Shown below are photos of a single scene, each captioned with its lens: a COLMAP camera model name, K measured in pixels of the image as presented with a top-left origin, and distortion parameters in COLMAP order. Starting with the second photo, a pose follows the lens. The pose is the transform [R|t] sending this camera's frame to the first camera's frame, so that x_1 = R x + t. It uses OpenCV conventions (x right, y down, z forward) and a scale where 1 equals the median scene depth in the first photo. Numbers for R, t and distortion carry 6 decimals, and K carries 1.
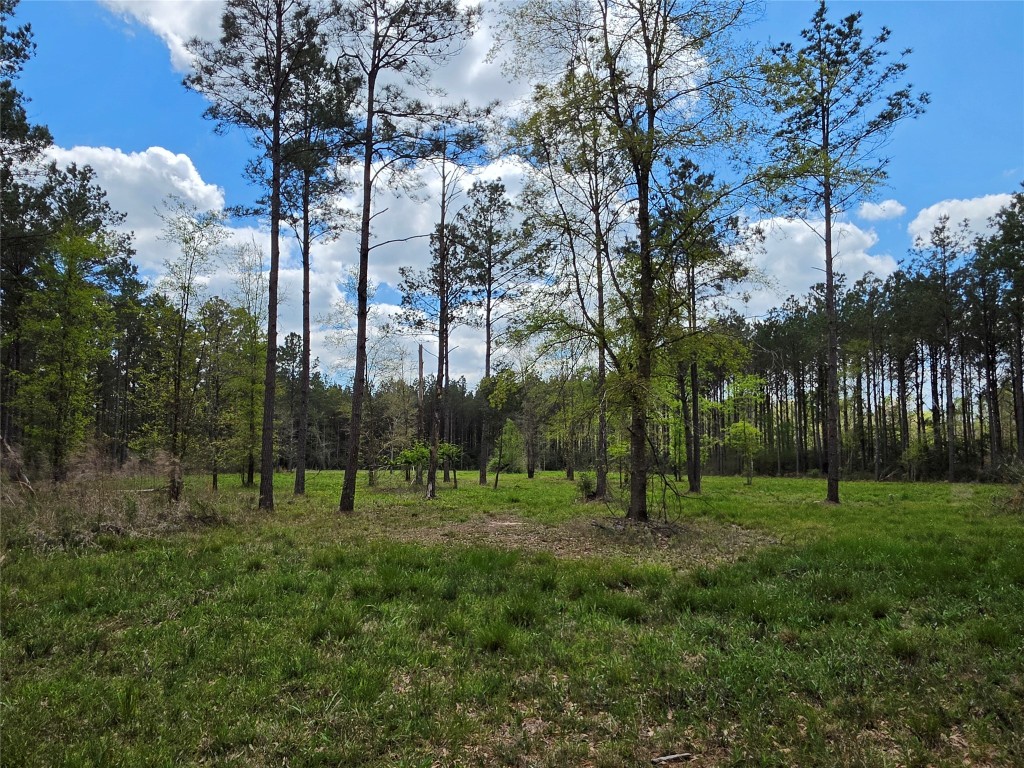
lens RADIAL K [[682.0, 0, 510.6], [0, 682.0, 386.6], [0, 0, 1]] dist [0.005703, 0.000520]
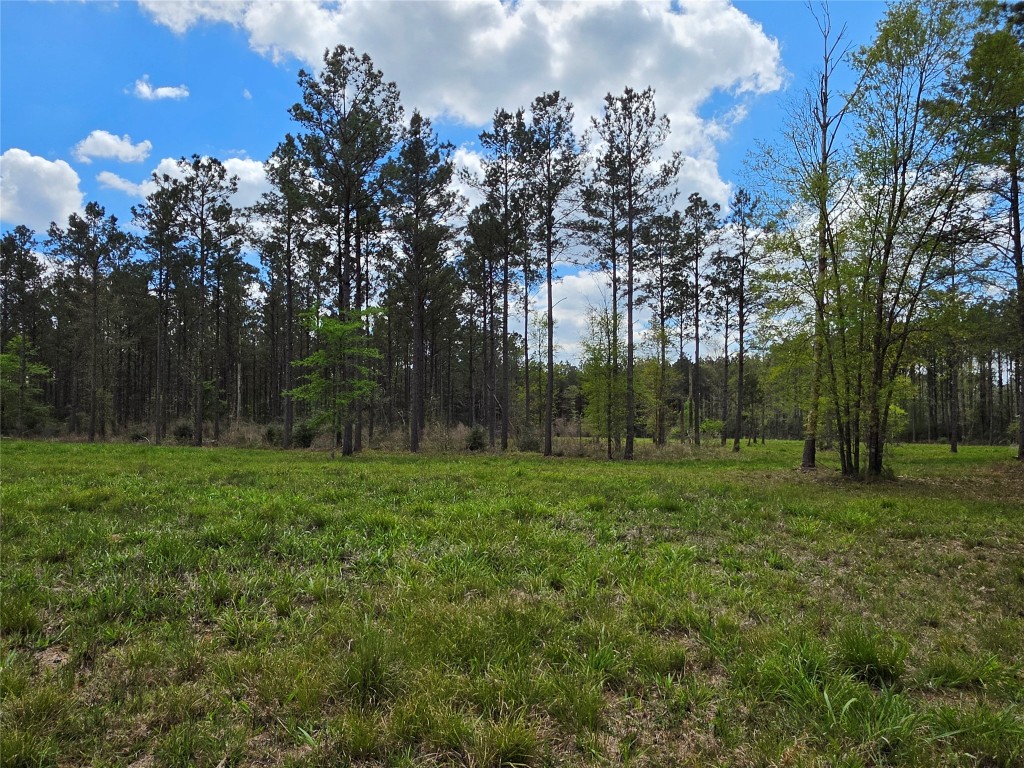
lens RADIAL K [[682.0, 0, 497.2], [0, 682.0, 383.3], [0, 0, 1]] dist [0.005703, 0.000520]
pose [[0.987821, -0.002998, -0.155568, -0.220385], [0.009038, 0.999232, 0.038133, -0.047186], [0.155334, -0.039075, 0.987089, -0.480256]]
